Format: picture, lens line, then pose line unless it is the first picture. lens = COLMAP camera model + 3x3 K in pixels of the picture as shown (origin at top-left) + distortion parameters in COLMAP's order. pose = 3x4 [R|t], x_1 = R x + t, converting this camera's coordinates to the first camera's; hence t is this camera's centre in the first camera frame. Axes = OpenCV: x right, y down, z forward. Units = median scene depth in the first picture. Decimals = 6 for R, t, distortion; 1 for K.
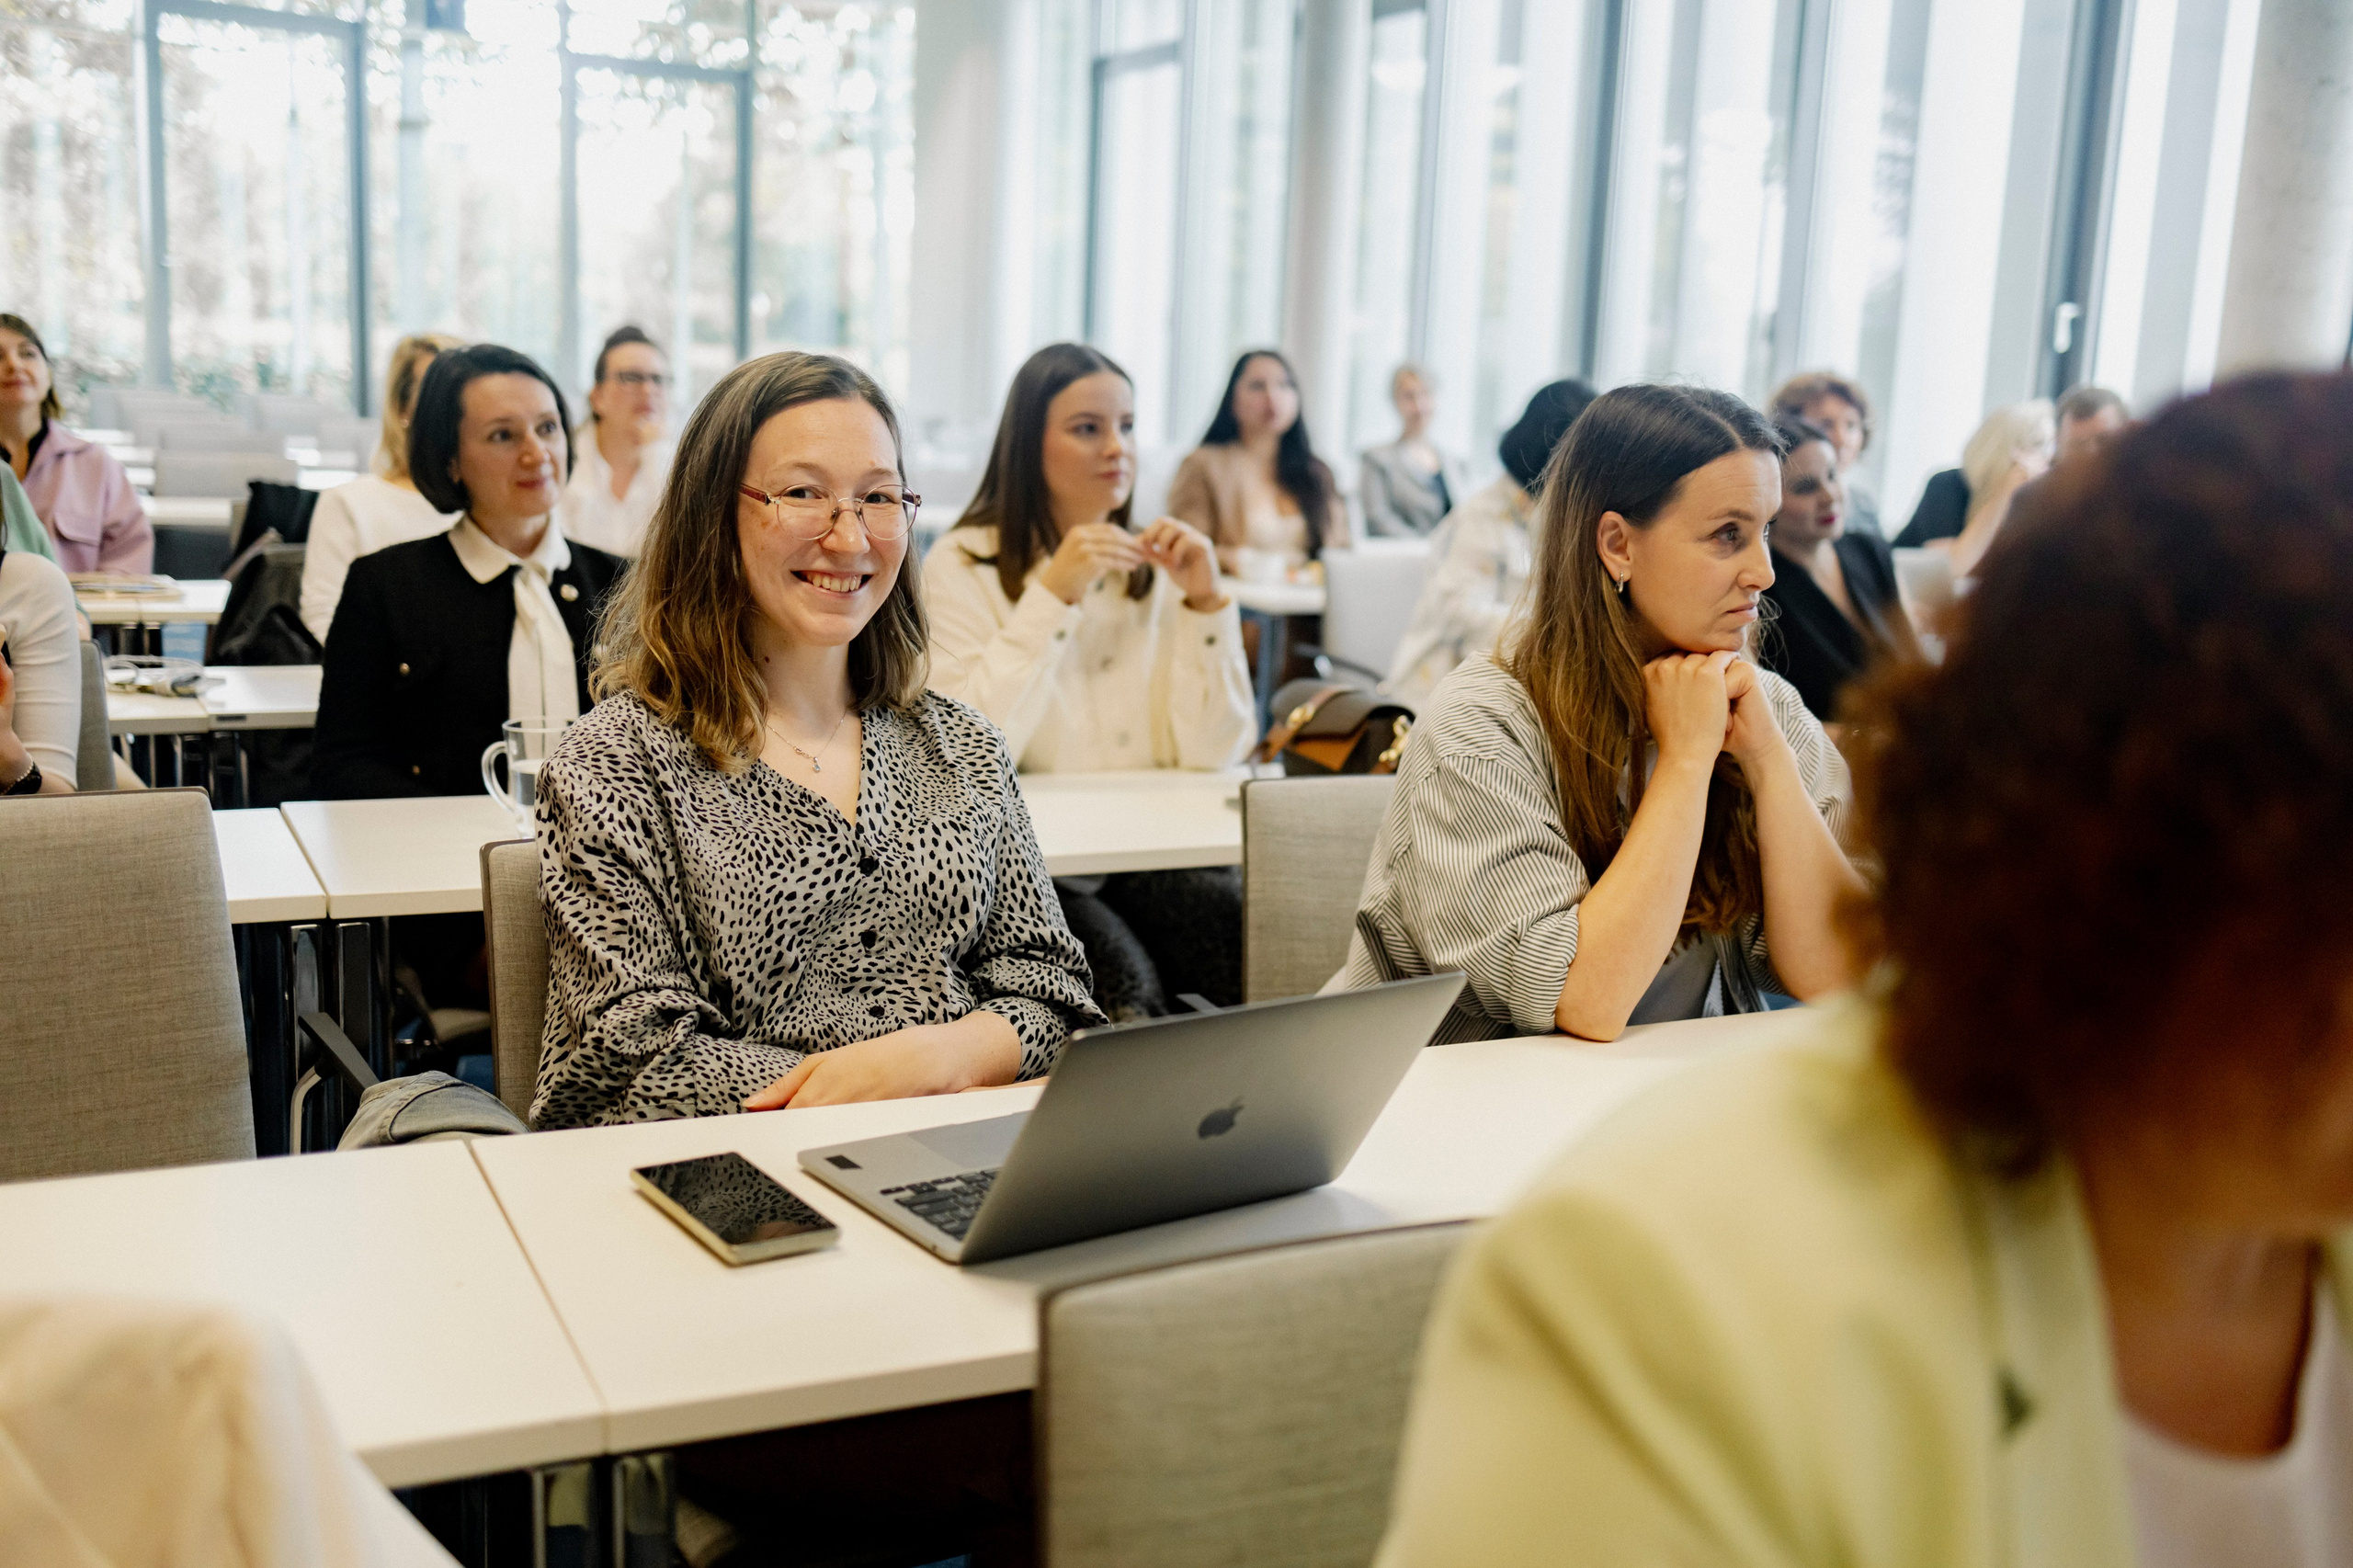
lens RADIAL K [[2287.4, 0, 1112.7], [0, 2287.4, 785.6], [0, 0, 1]] dist [-0.011599, -0.014244]
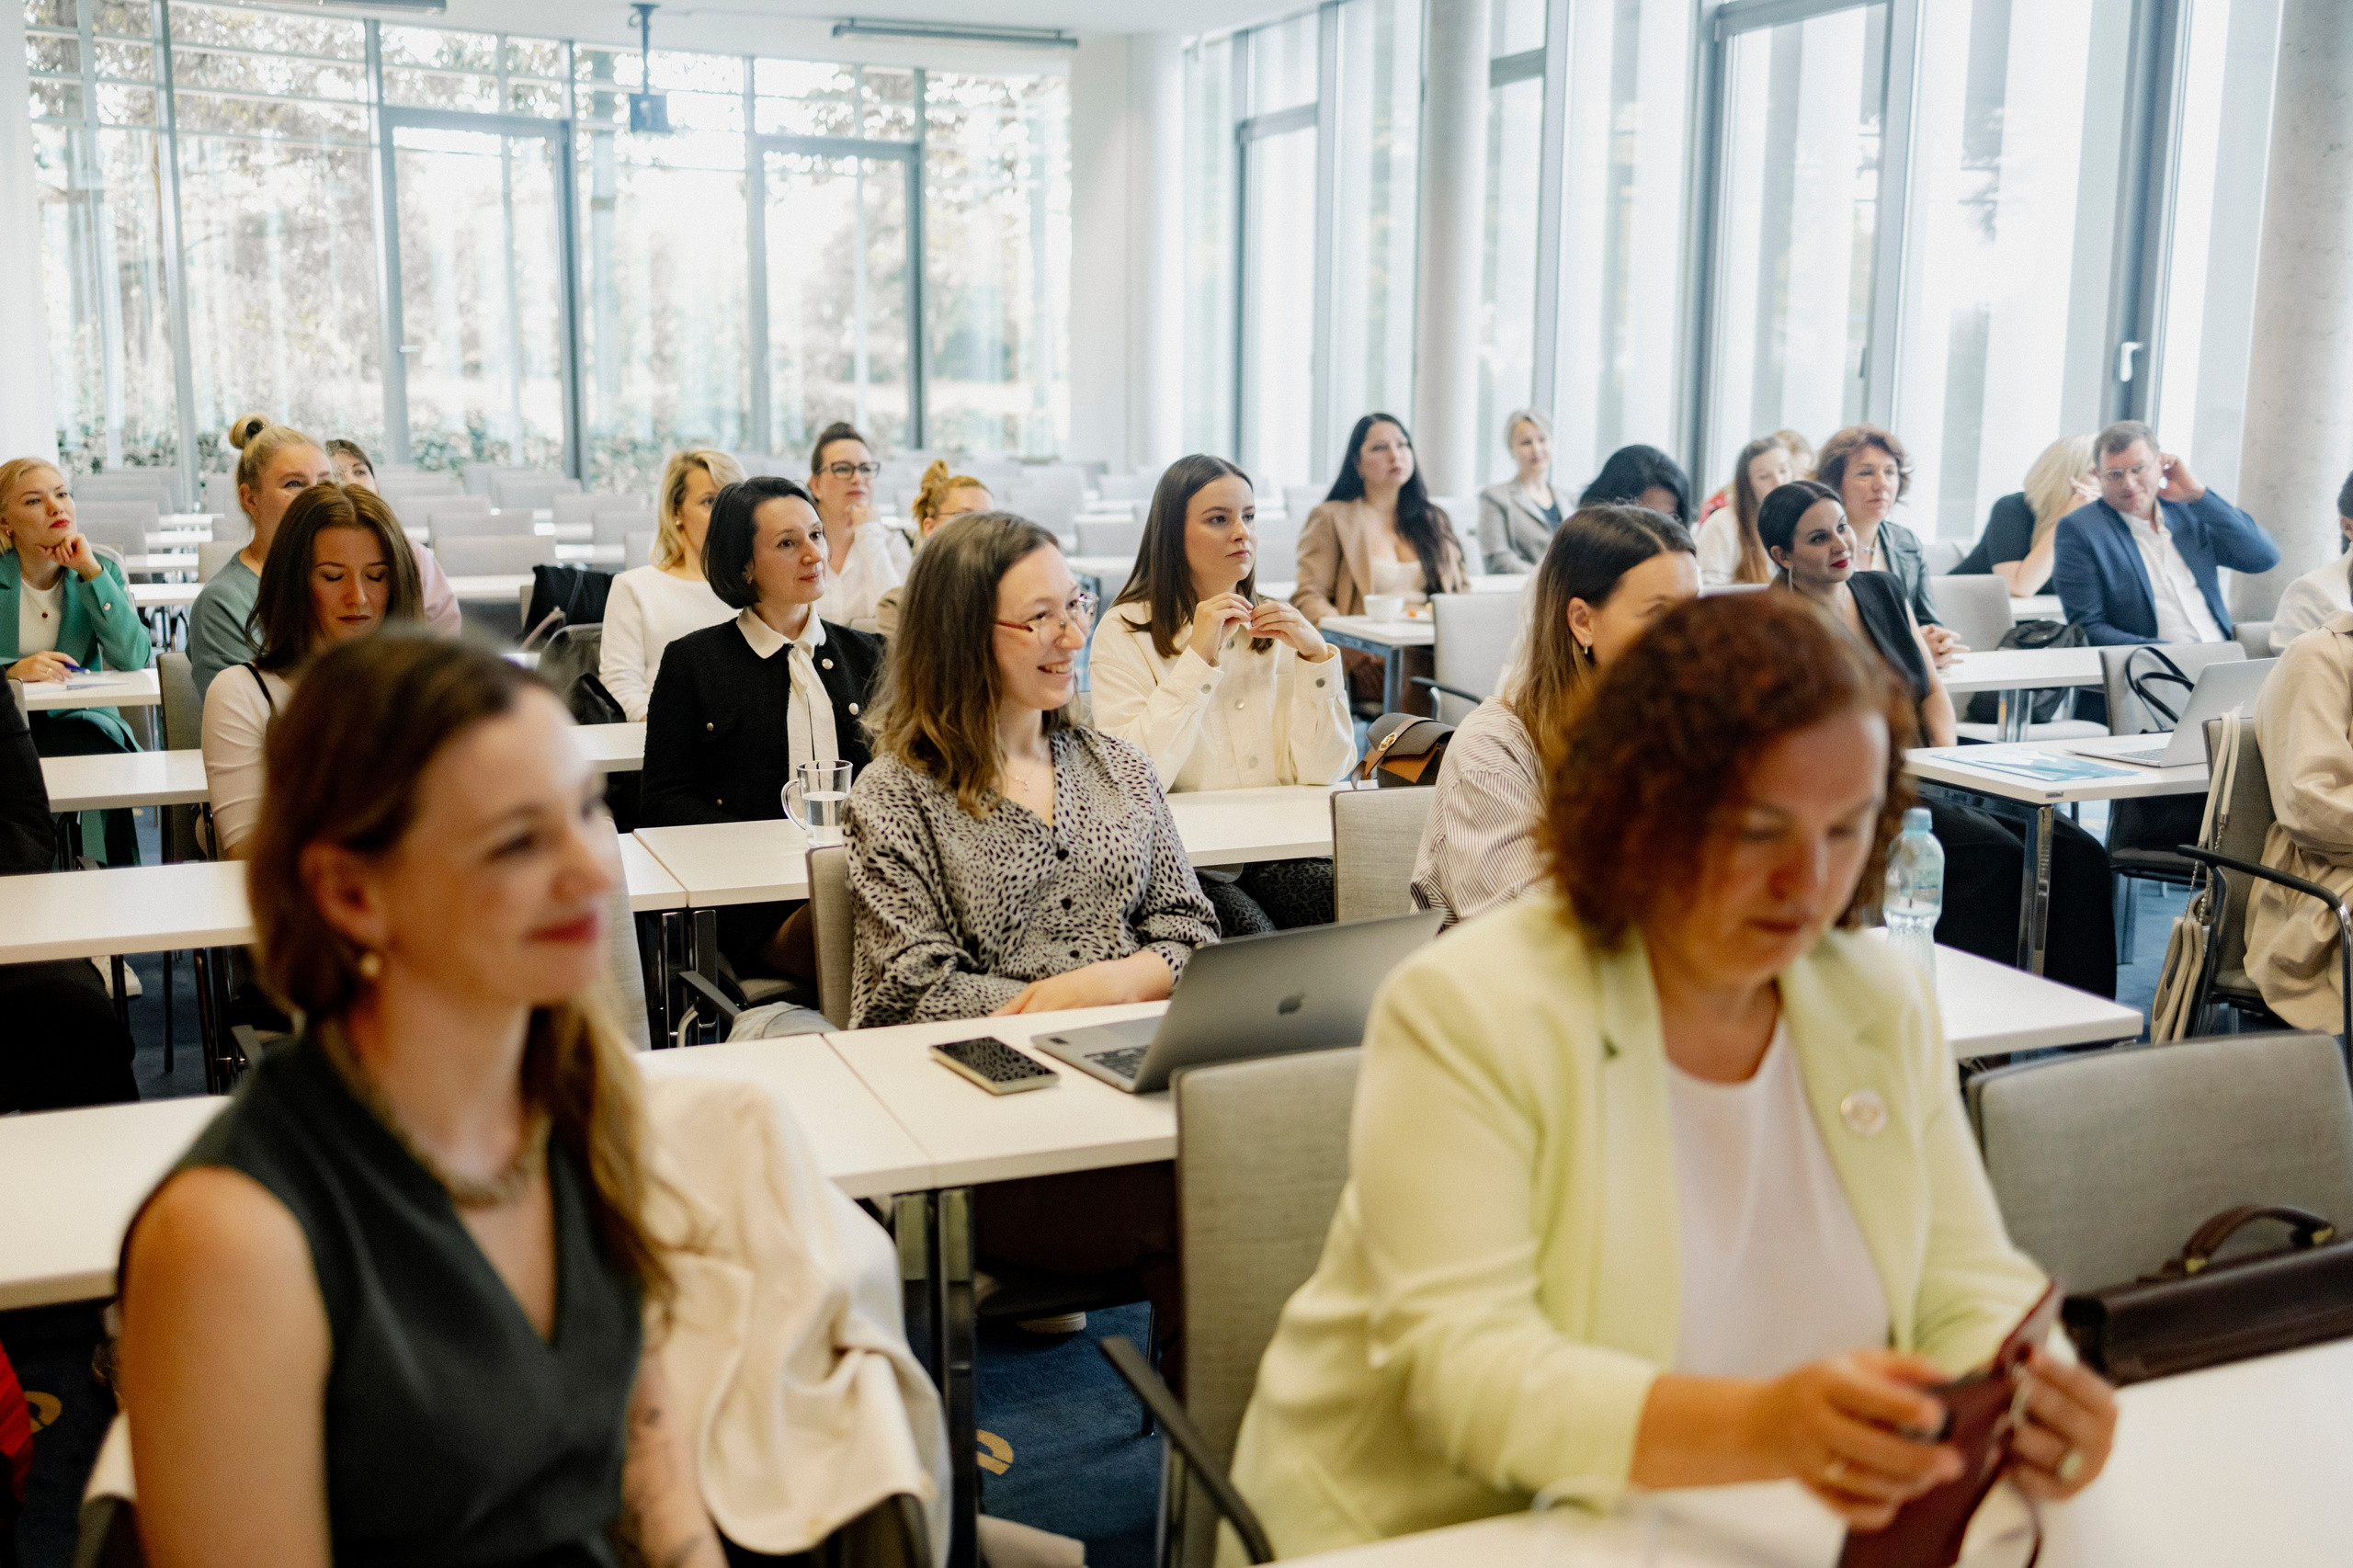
lens RADIAL K [[2269.3, 0, 1176.5], [0, 2269.3, 784.0], [0, 0, 1]] dist [0.008429, 0.008211]
pose [[0.998513, -0.027403, -0.047134, 0.029953], [0.027039, 0.999600, -0.008344, 0.001615], [0.047344, 0.007057, 0.998854, -0.403257]]
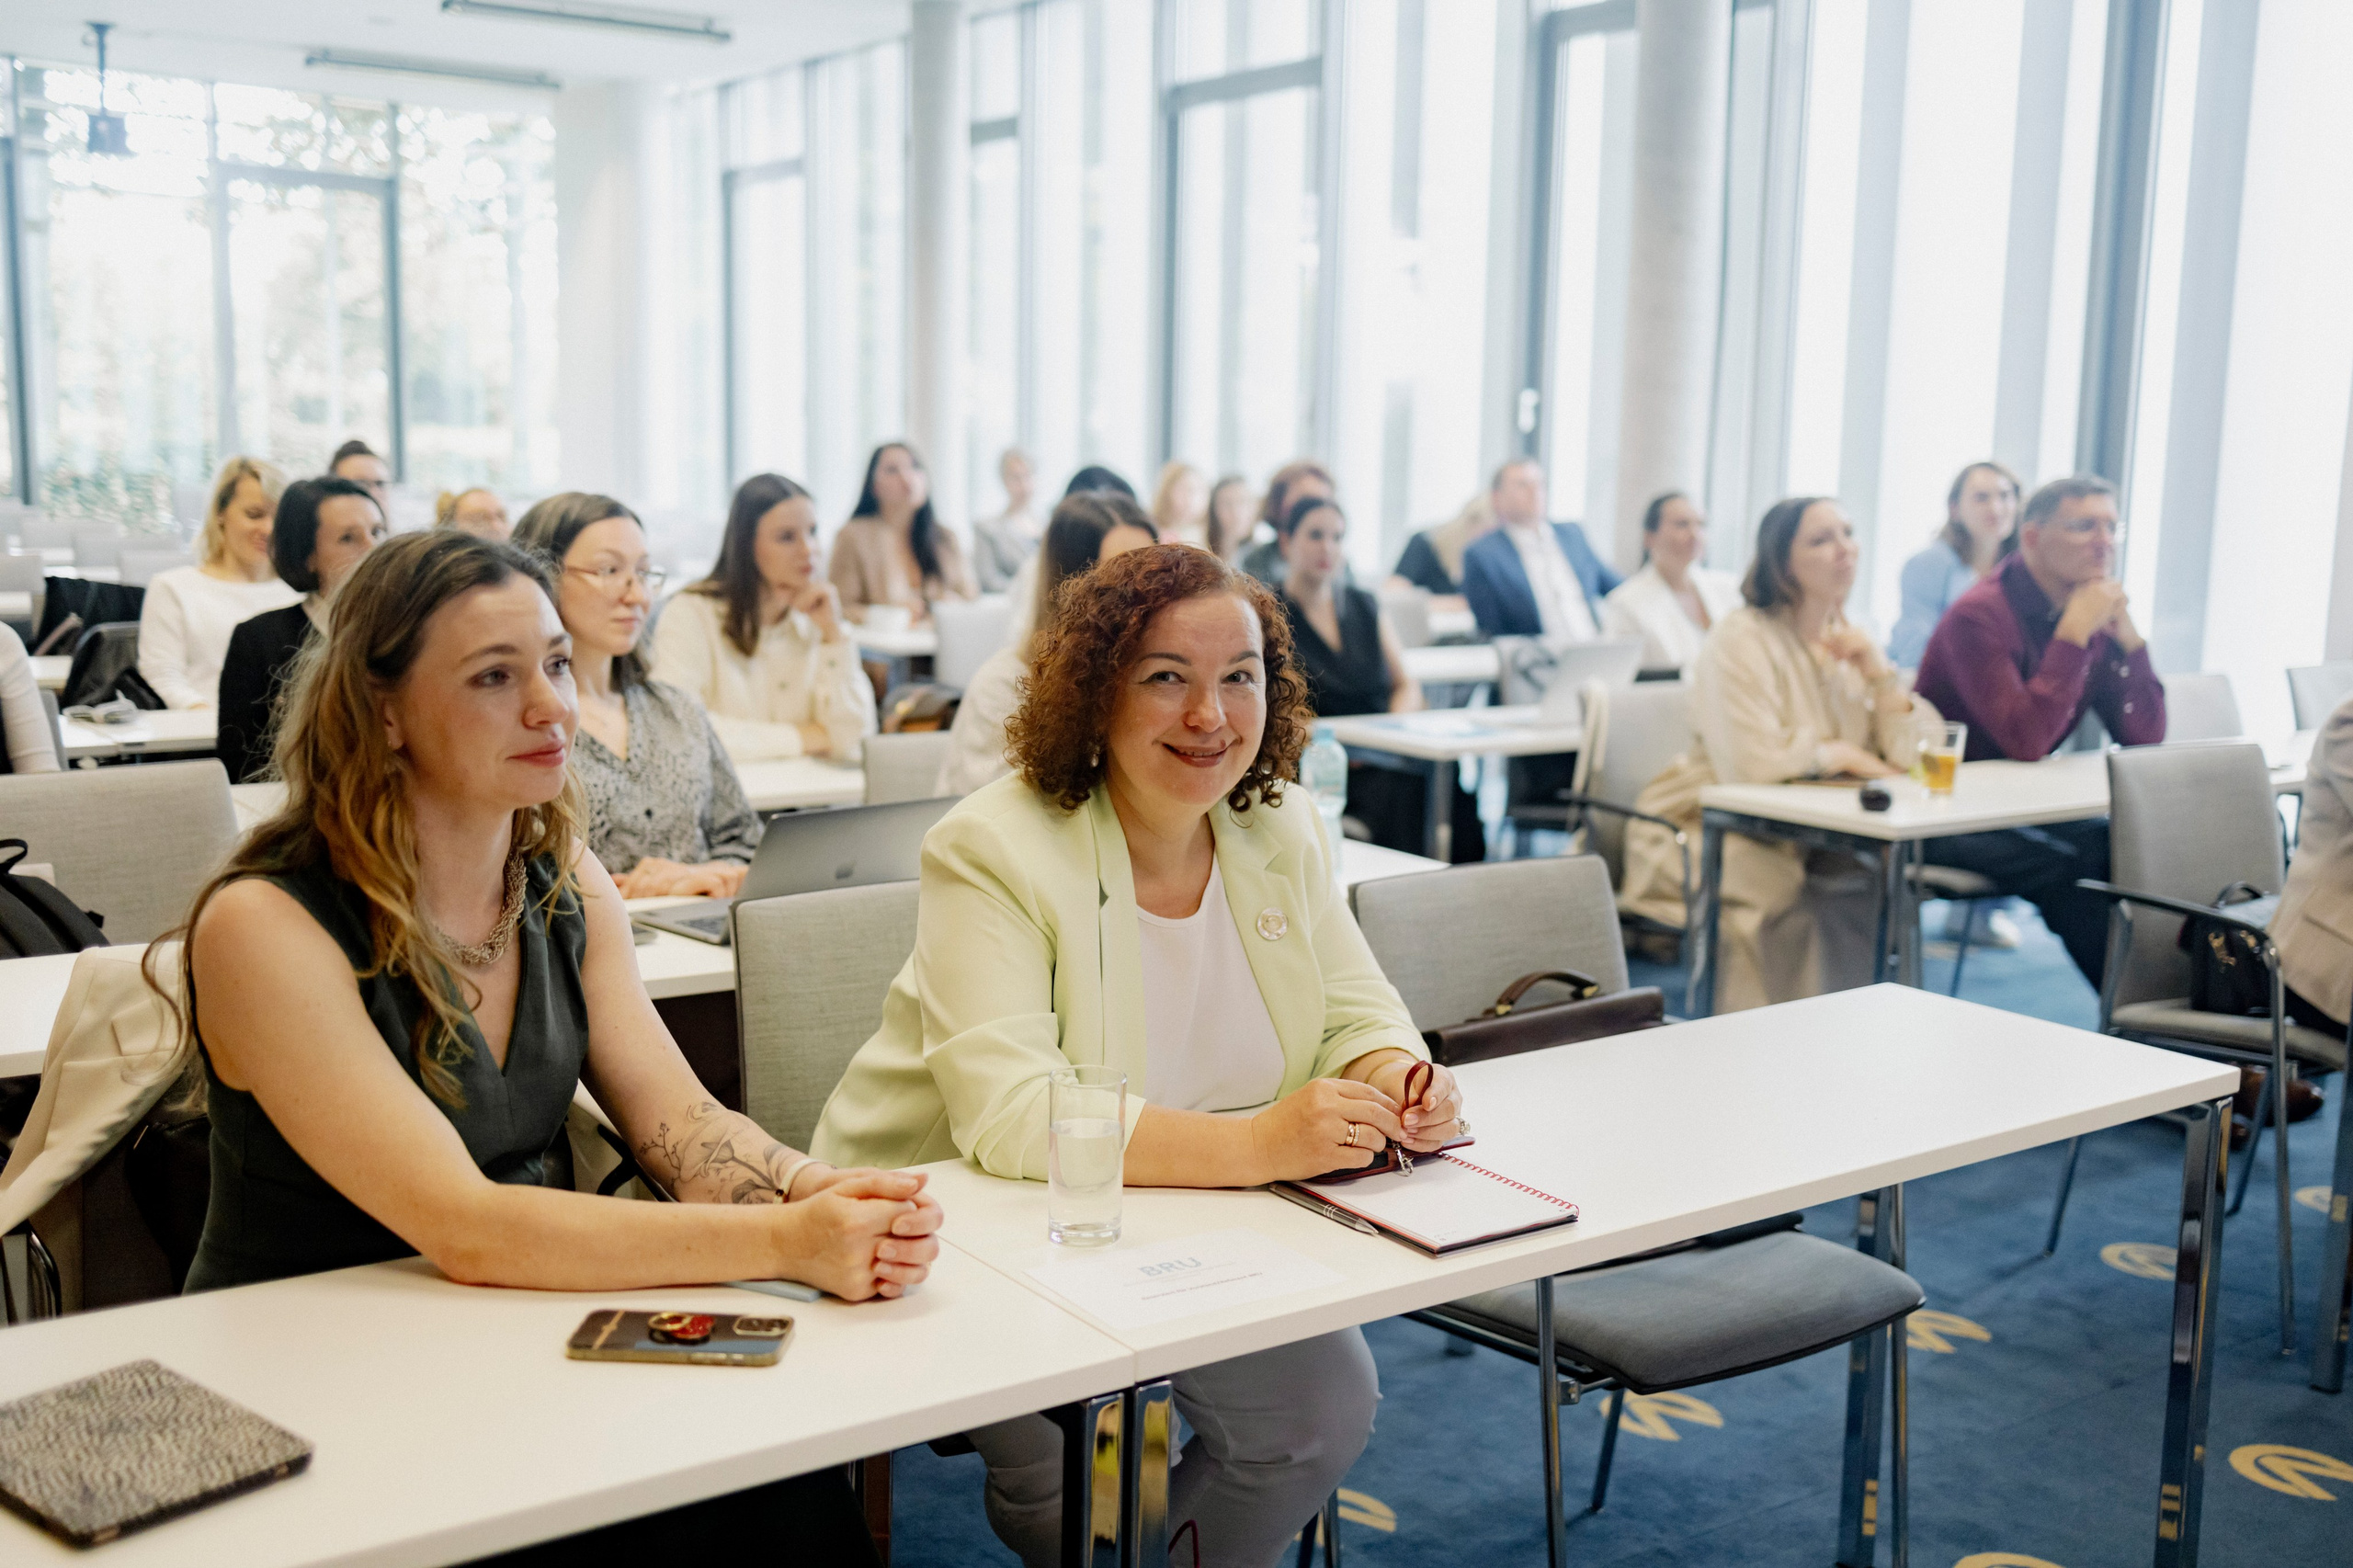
lens RADIAL K [[2269.3, 0, 1176.5], [0, 2269.3, 784.0], [0, 0, 1]] dist [0.008429, 0.008211]
pose [[0.983118, -0.046606, 0.176936, -0.008222], [0.051408, 0.998421, -0.022655, 0.083047], [-0.175601, 0.031368, 0.983962, -0.676252]]
